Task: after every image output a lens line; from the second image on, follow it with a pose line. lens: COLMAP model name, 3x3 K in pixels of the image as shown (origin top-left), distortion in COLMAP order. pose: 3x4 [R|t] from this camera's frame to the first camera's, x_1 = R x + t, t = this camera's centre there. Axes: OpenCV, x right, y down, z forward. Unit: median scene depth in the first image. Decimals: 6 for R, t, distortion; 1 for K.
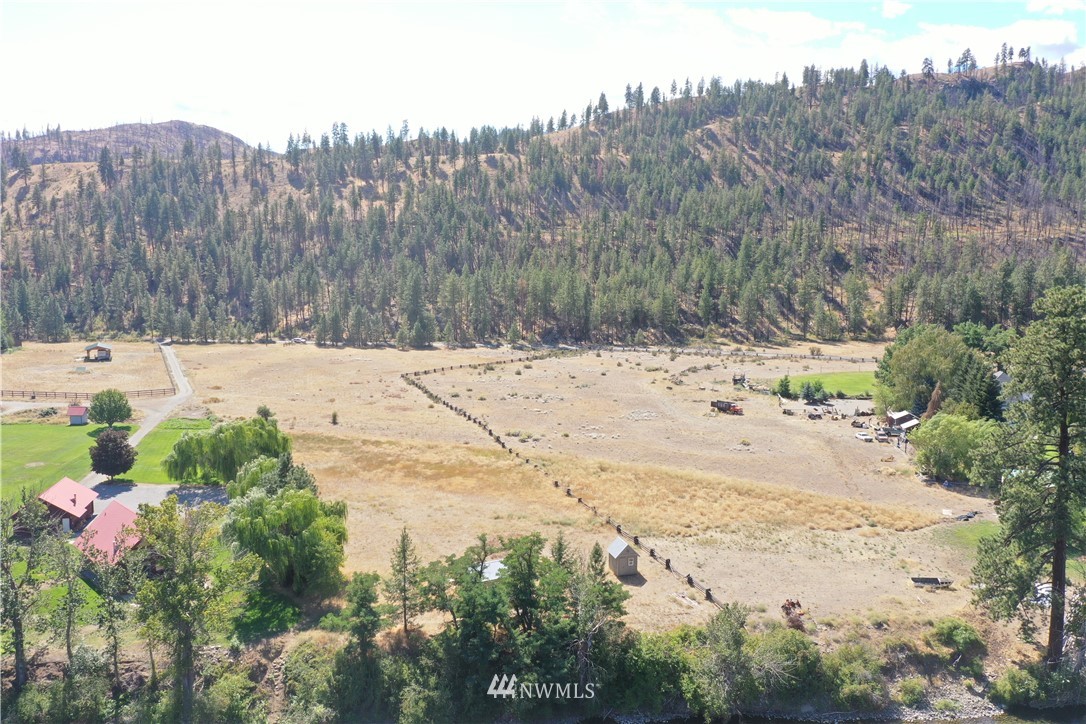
lens RADIAL K [[865.4, 0, 543.0], [0, 865.4, 362.0], [0, 0, 1]] dist [0.014584, 0.006746]
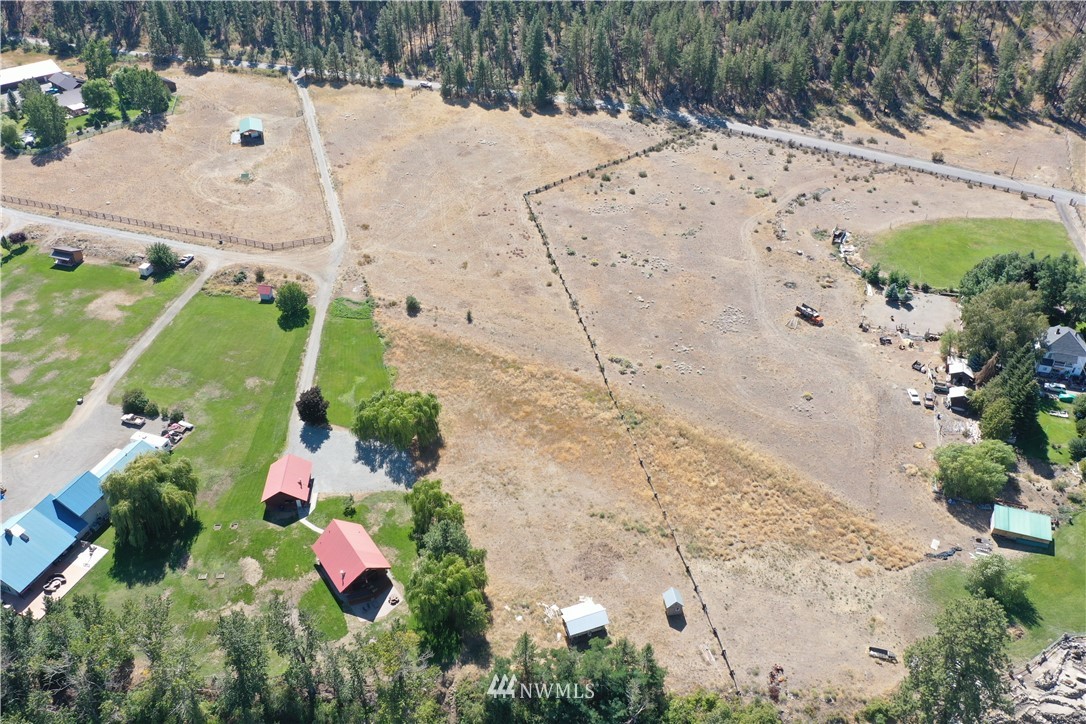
lens RADIAL K [[870.8, 0, 543.0], [0, 870.8, 362.0], [0, 0, 1]] dist [0.018616, 0.000770]
pose [[0.989764, 0.080648, -0.117739, 0.003064], [-0.014233, 0.876686, 0.480852, -0.161870], [0.142000, -0.474254, 0.868861, -0.023227]]
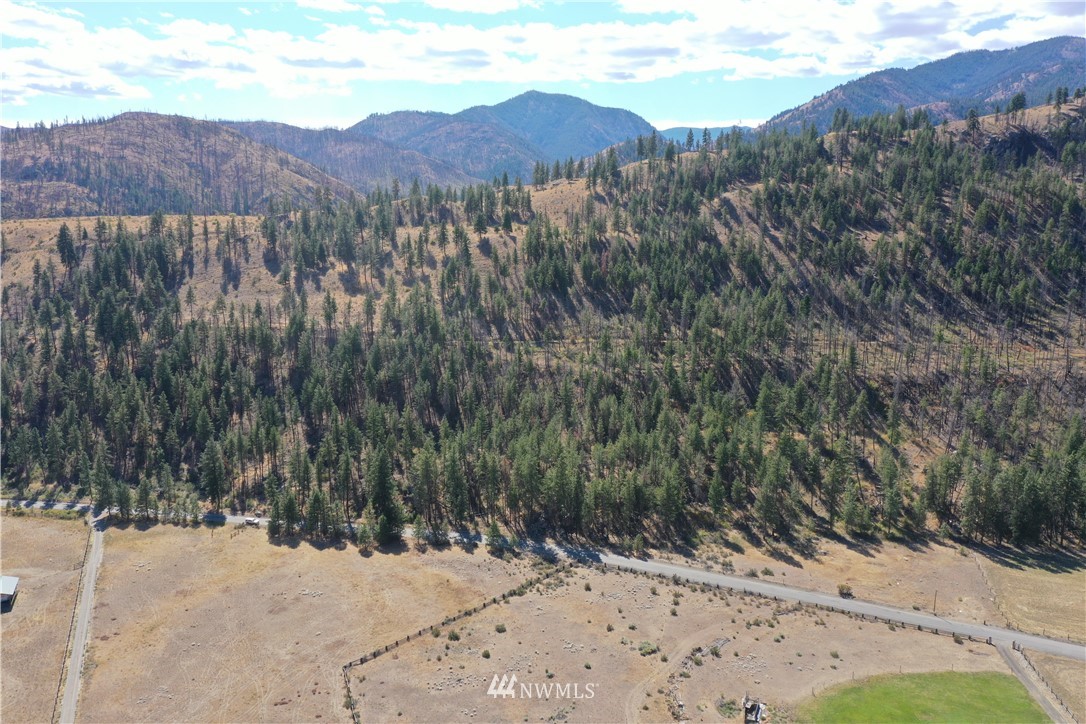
lens RADIAL K [[870.8, 0, 543.0], [0, 870.8, 362.0], [0, 0, 1]] dist [0.018616, 0.000770]
pose [[0.999762, 0.006545, -0.020823, 0.021385], [-0.005612, 0.998991, 0.044557, -0.155987], [0.021094, -0.044429, 0.998790, 0.089731]]
